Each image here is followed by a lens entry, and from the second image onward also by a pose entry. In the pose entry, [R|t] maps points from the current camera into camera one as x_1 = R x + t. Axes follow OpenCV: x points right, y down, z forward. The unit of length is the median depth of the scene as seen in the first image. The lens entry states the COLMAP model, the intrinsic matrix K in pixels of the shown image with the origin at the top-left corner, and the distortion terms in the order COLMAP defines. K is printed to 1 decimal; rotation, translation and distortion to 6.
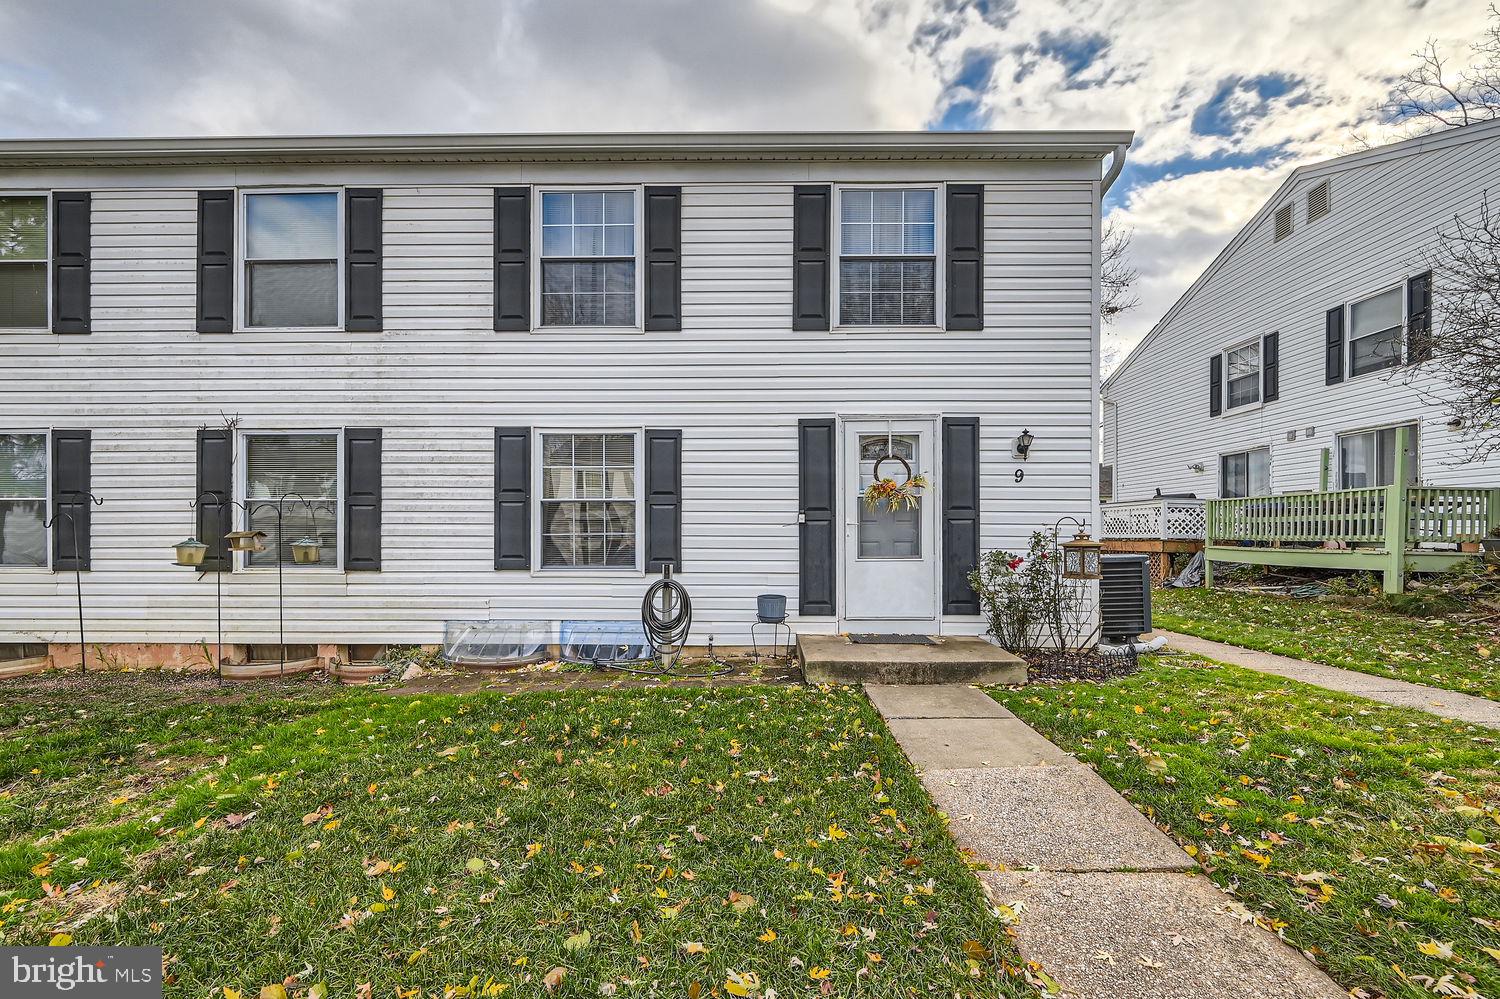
lens RADIAL K [[598.0, 0, 748.8], [0, 598.0, 502.4], [0, 0, 1]] dist [-0.002887, 0.000045]
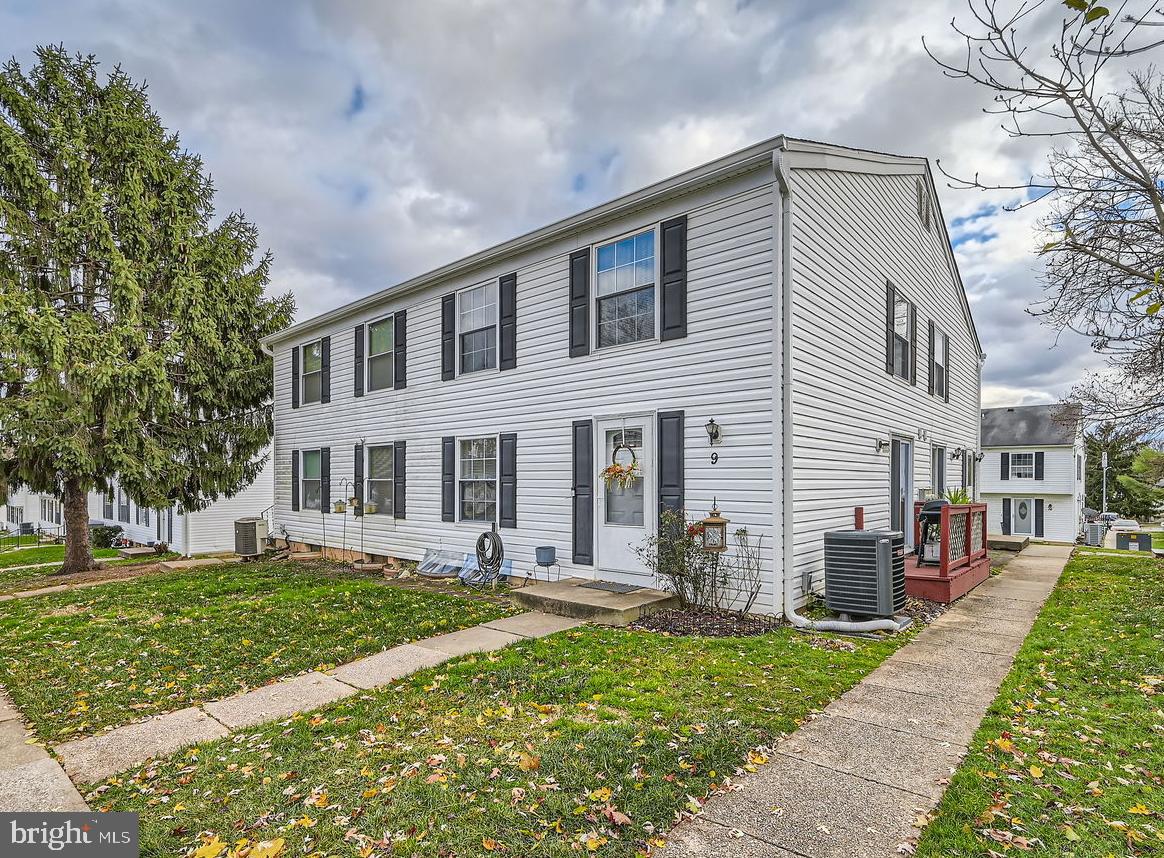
lens RADIAL K [[594.7, 0, 598.2], [0, 594.7, 478.7], [0, 0, 1]] dist [-0.004028, 0.000021]
pose [[0.768913, -0.001379, -0.639352, 1.007804], [-0.003744, 0.999971, -0.006659, 0.002753], [0.639342, 0.007515, 0.768885, -0.019944]]
